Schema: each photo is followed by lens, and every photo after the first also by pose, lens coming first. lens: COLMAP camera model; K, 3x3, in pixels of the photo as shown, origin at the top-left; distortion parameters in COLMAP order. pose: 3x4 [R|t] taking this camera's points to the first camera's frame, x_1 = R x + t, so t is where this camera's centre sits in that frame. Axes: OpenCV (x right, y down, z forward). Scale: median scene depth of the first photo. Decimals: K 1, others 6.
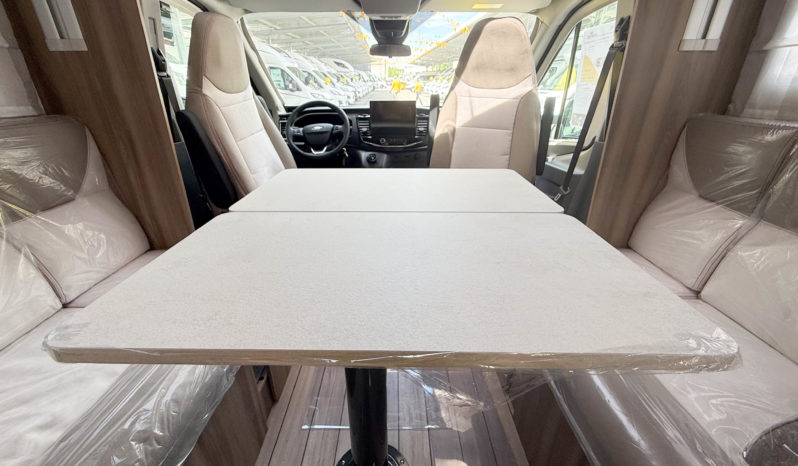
lens RADIAL K [[318.7, 0, 396.1], [0, 318.7, 231.5], [0, 0, 1]] dist [0.000236, -0.000433]
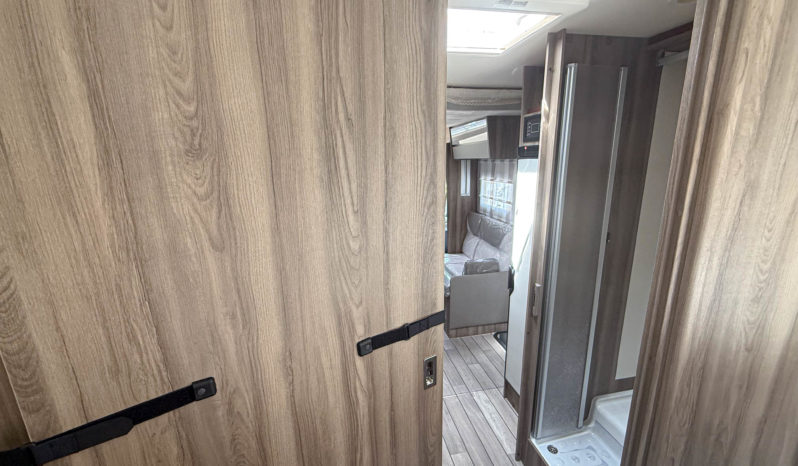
lens RADIAL K [[318.7, 0, 383.0], [0, 318.7, 236.1], [0, 0, 1]] dist [0.000236, -0.000433]
pose [[0.985227, -0.069610, 0.156469, -0.537848], [0.098262, 0.978078, -0.183596, 0.423889], [-0.140259, 0.196259, 0.970469, -2.108352]]
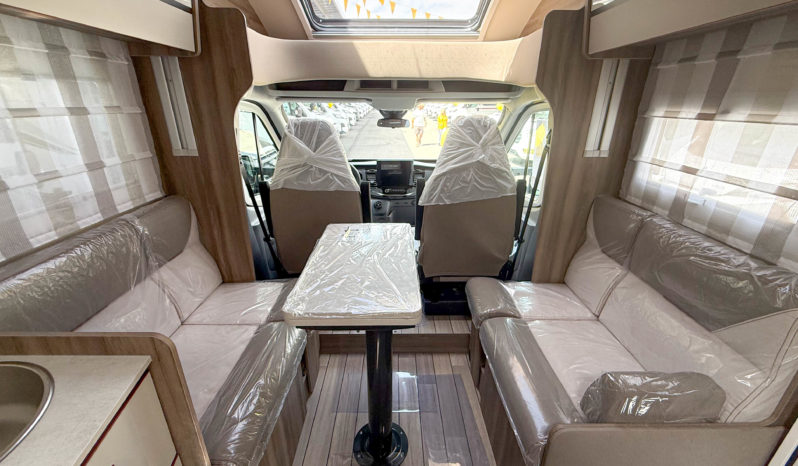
lens RADIAL K [[318.7, 0, 395.7], [0, 318.7, 231.9], [0, 0, 1]] dist [0.000236, -0.000433]
pose [[0.999983, 0.005552, 0.001710, -0.013304], [-0.005465, 0.998875, -0.047102, -0.115749], [-0.001970, 0.047092, 0.998889, -0.456146]]
